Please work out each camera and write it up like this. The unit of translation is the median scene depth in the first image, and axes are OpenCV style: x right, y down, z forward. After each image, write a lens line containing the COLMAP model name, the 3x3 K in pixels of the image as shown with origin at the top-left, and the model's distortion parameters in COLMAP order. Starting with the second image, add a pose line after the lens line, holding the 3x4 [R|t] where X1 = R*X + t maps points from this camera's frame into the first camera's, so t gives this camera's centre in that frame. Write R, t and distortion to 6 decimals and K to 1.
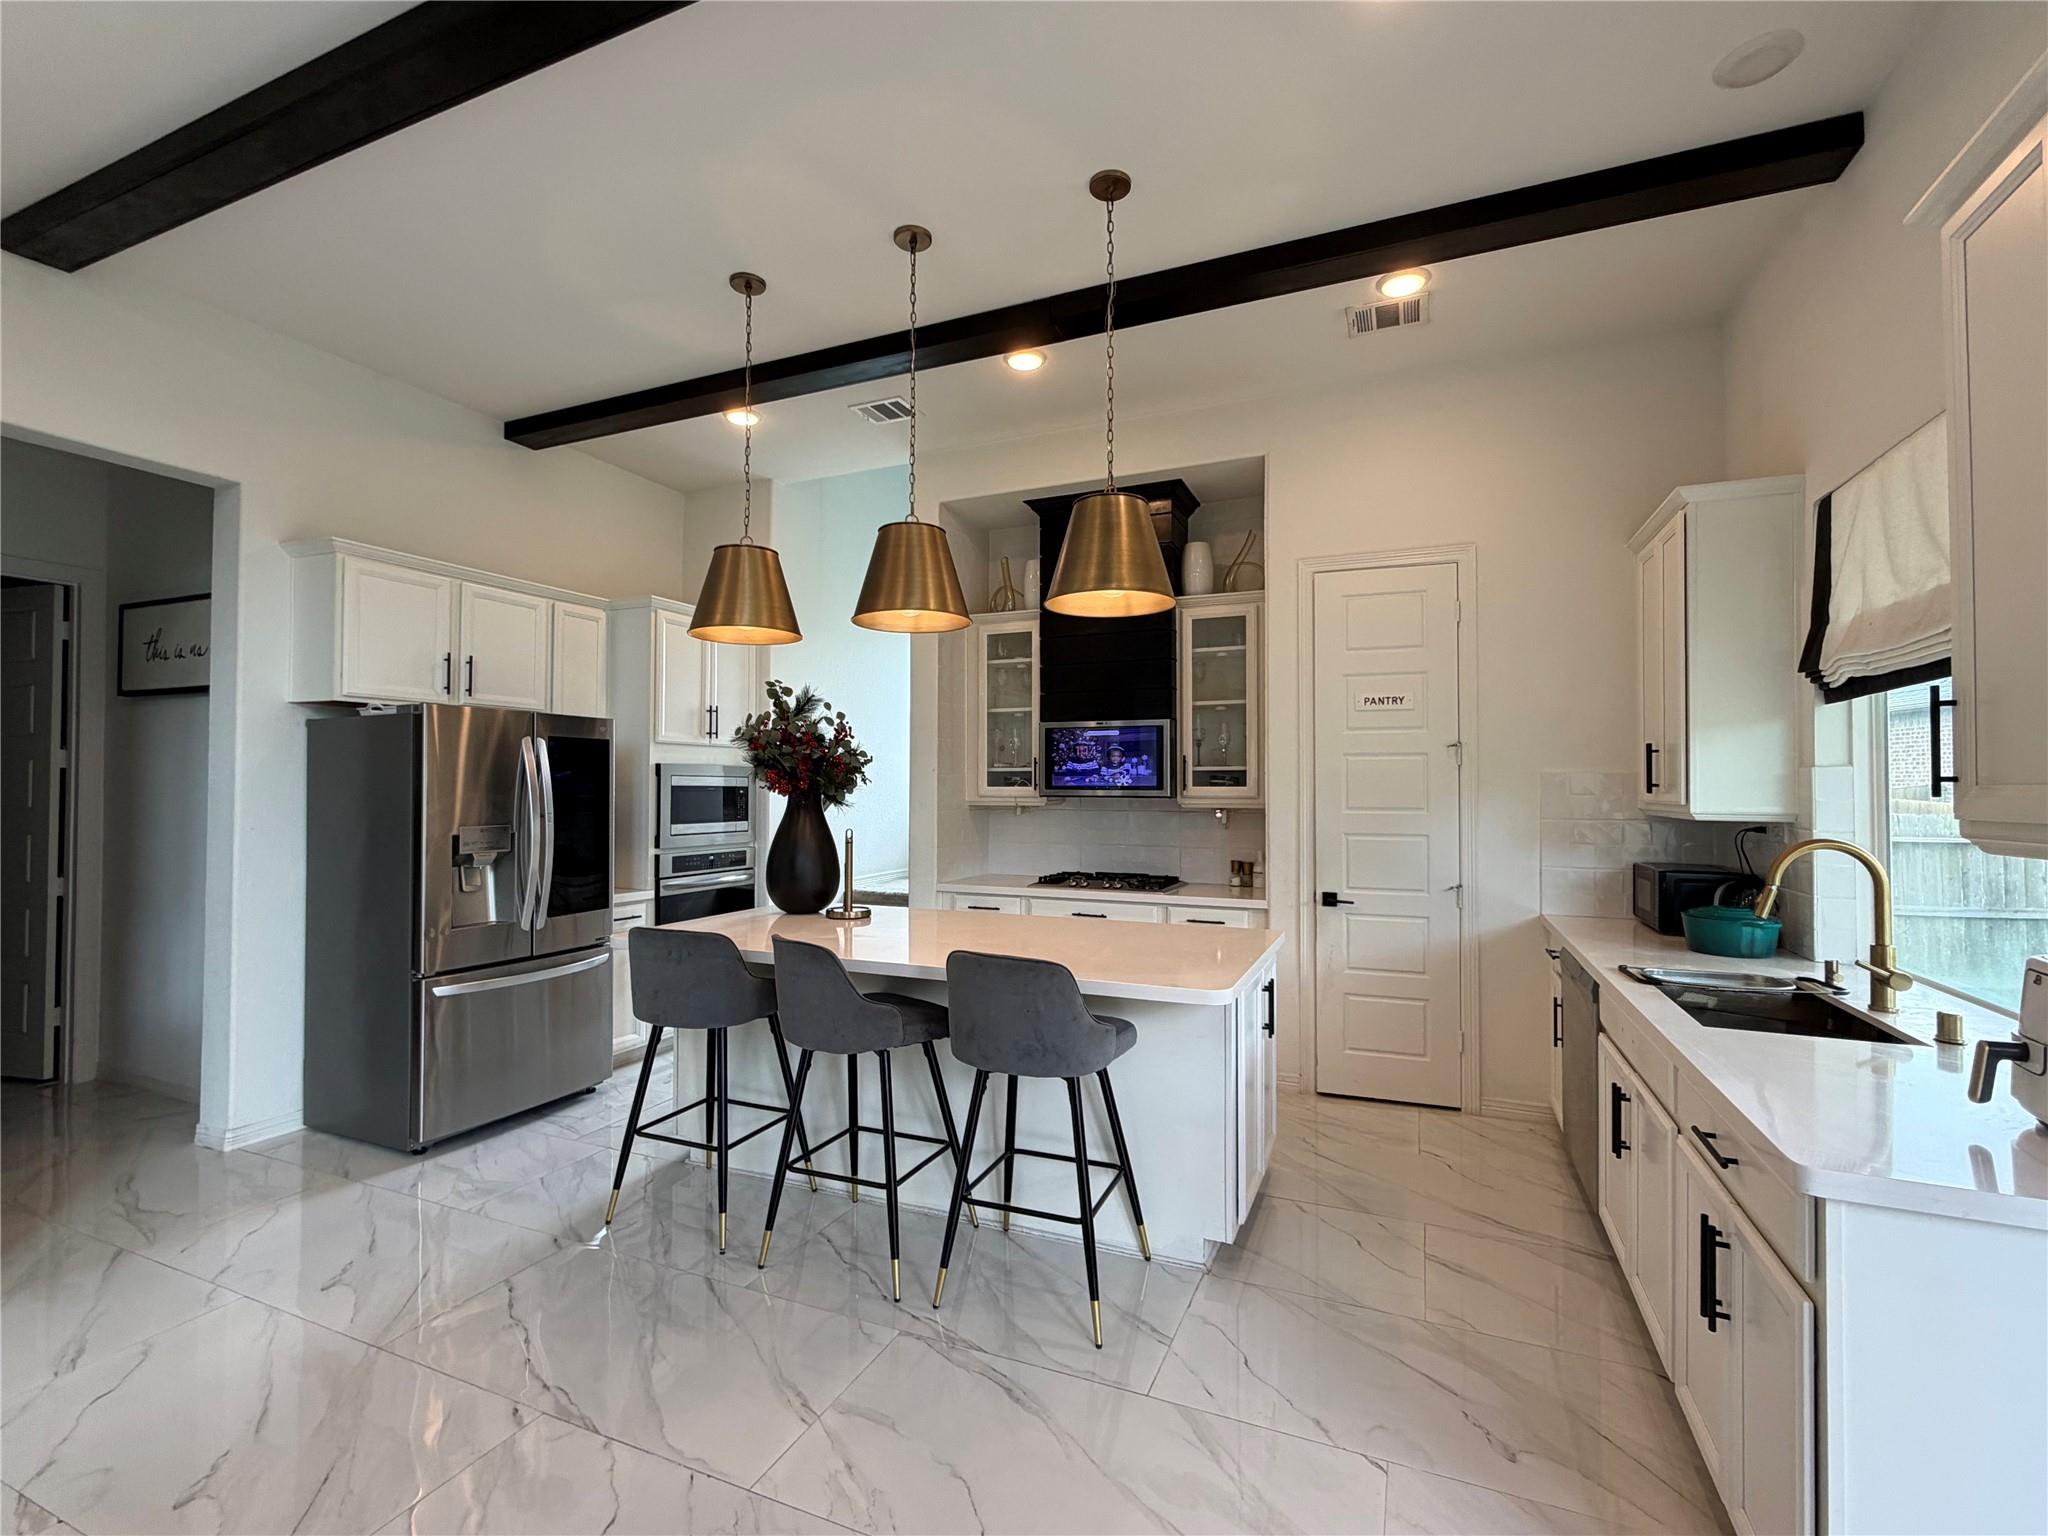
lens RADIAL K [[913.6, 0, 1022.5], [0, 913.6, 768.3], [0, 0, 1]] dist [-0.002358, 0.000654]
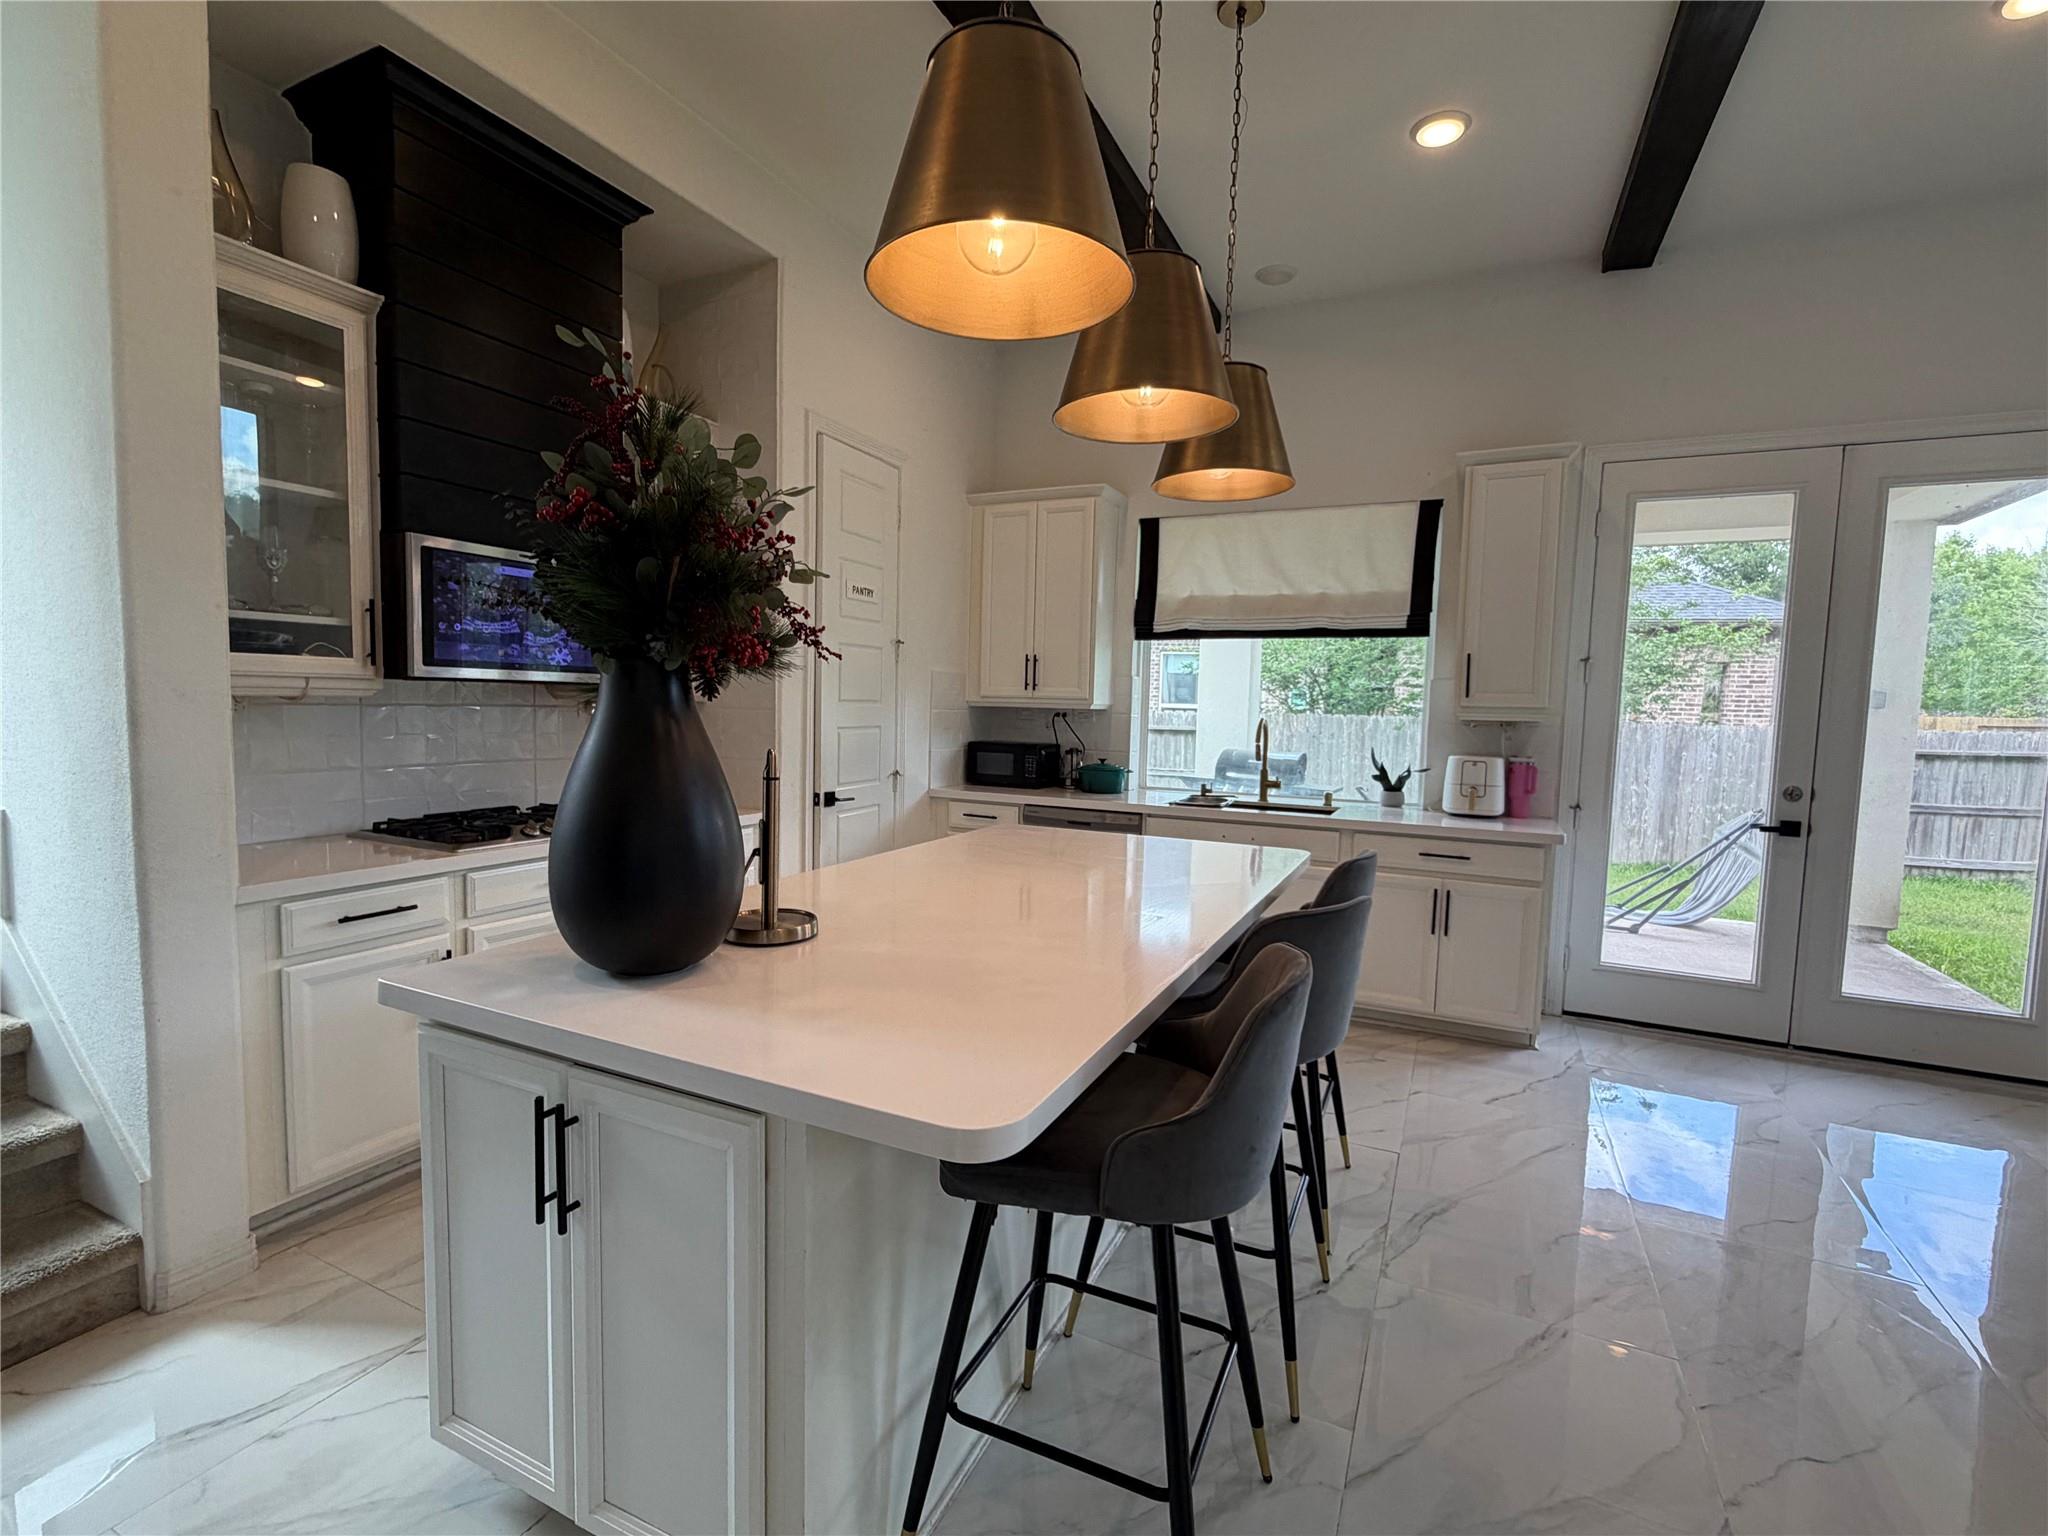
lens RADIAL K [[913.6, 0, 1018.3], [0, 913.6, 774.4], [0, 0, 1]] dist [-0.002358, 0.000654]
pose [[0.043841, -0.082077, 0.995661, -0.736840], [-0.044606, 0.995465, 0.084025, 0.039696], [-0.998042, -0.048096, 0.039981, 0.977570]]
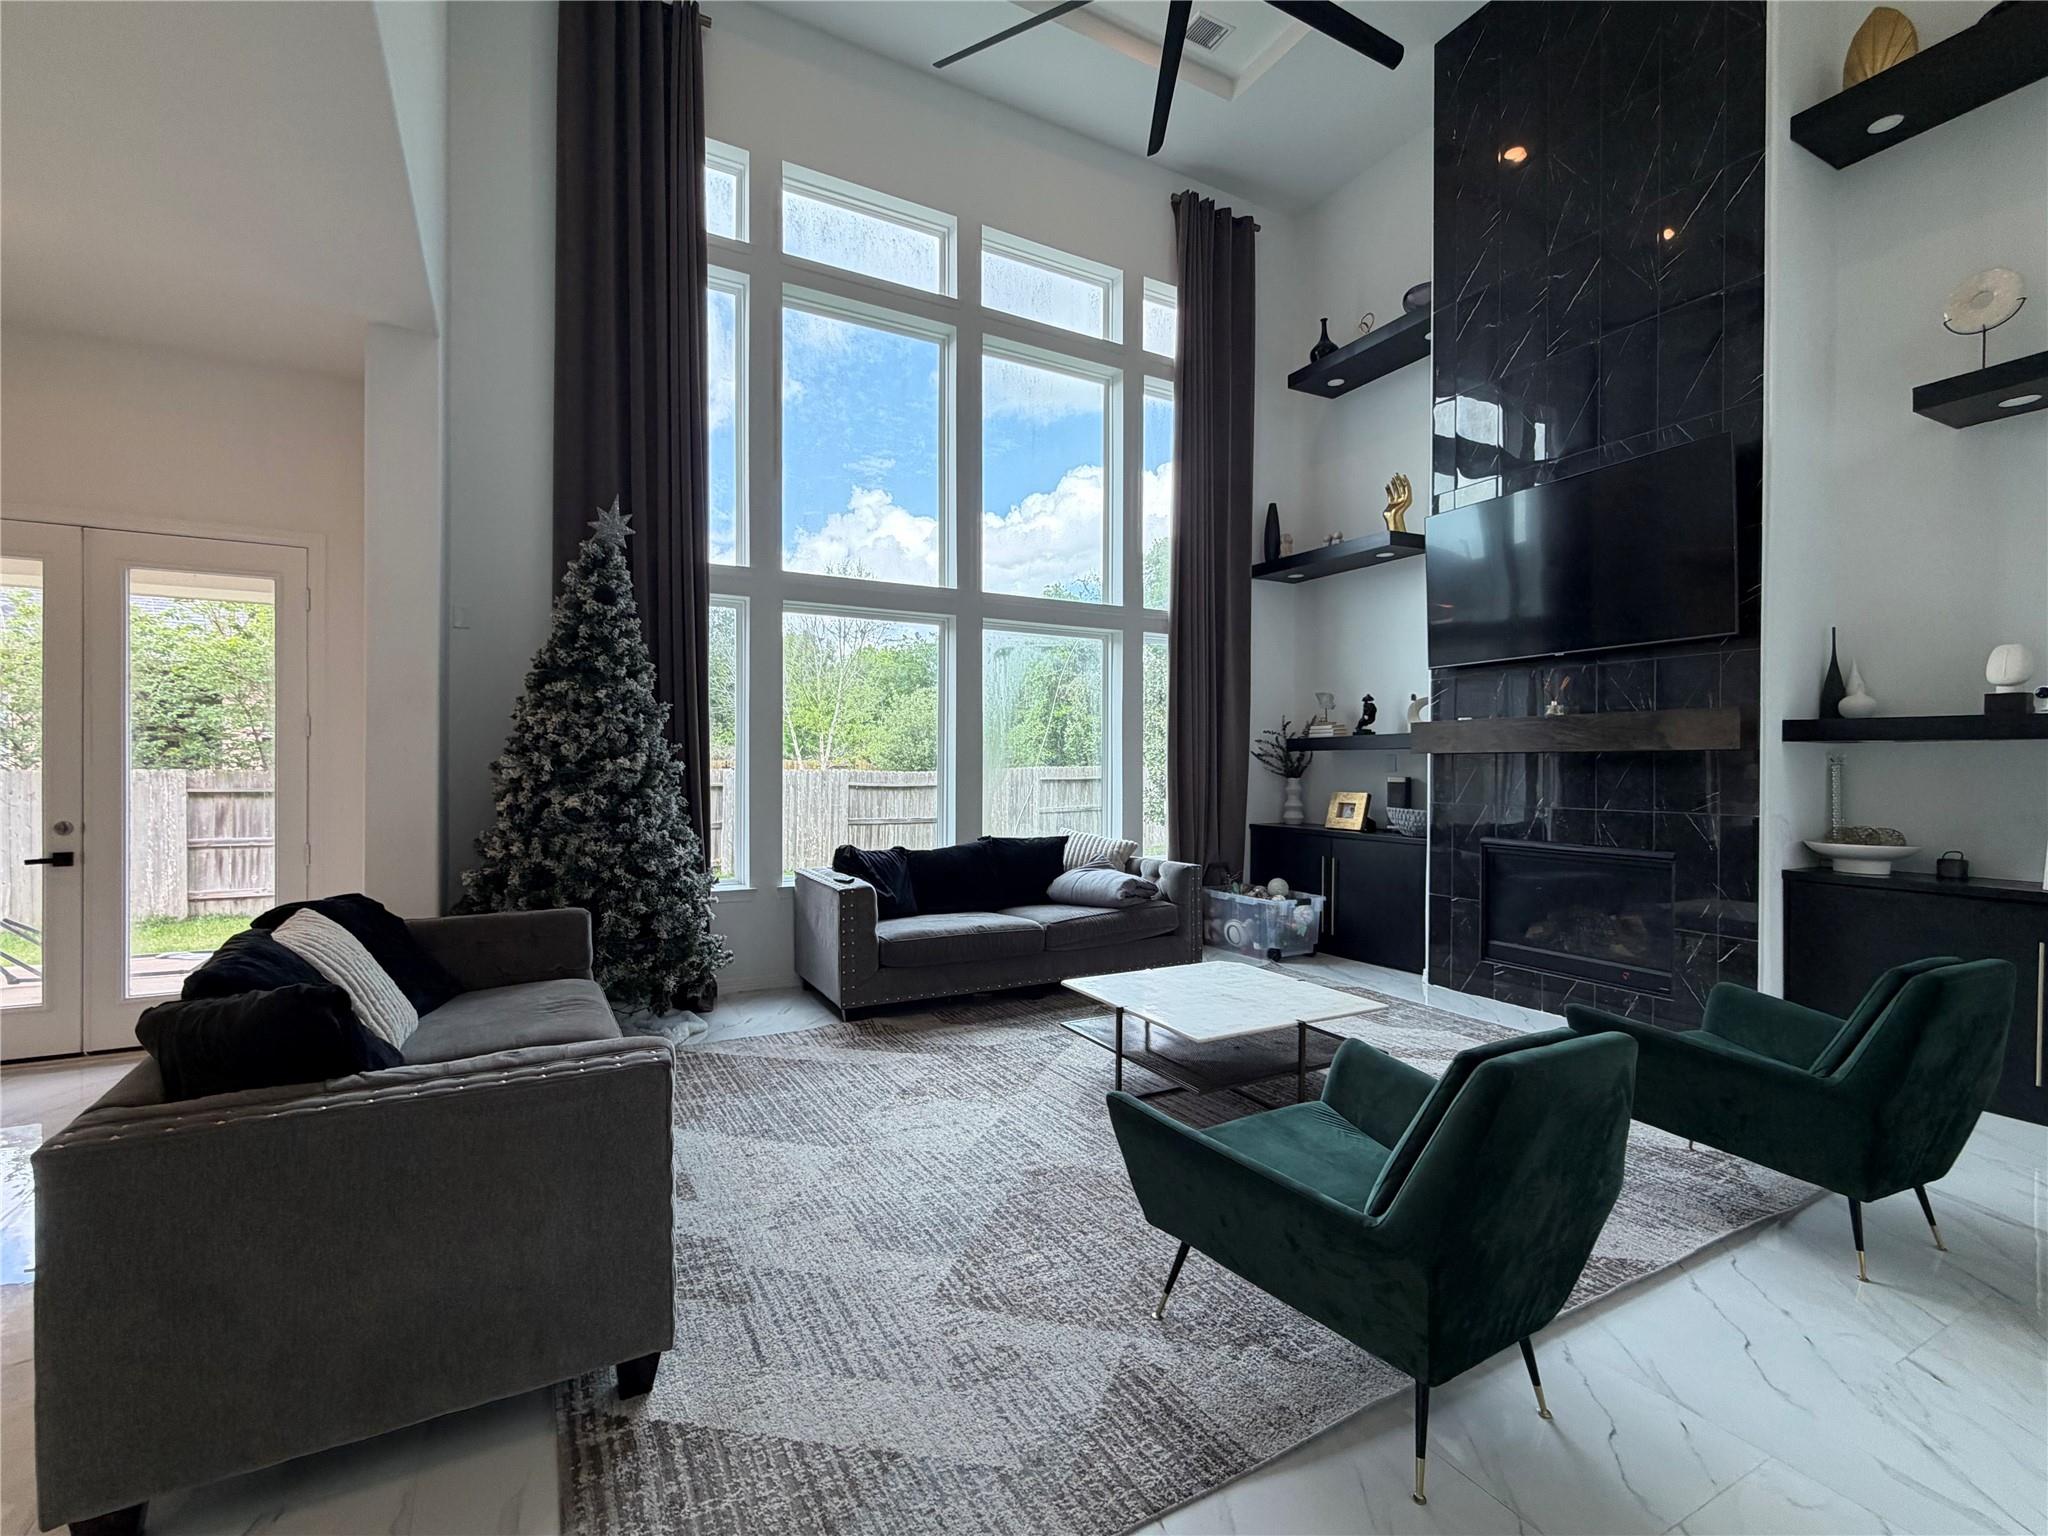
lens RADIAL K [[913.6, 0, 1019.4], [0, 913.6, 766.6], [0, 0, 1]] dist [-0.002358, 0.000654]
pose [[-0.789618, -0.004698, 0.613580, -1.381695], [-0.016482, 0.999772, -0.013556, 0.026096], [-0.613377, -0.020818, -0.789516, 0.263675]]
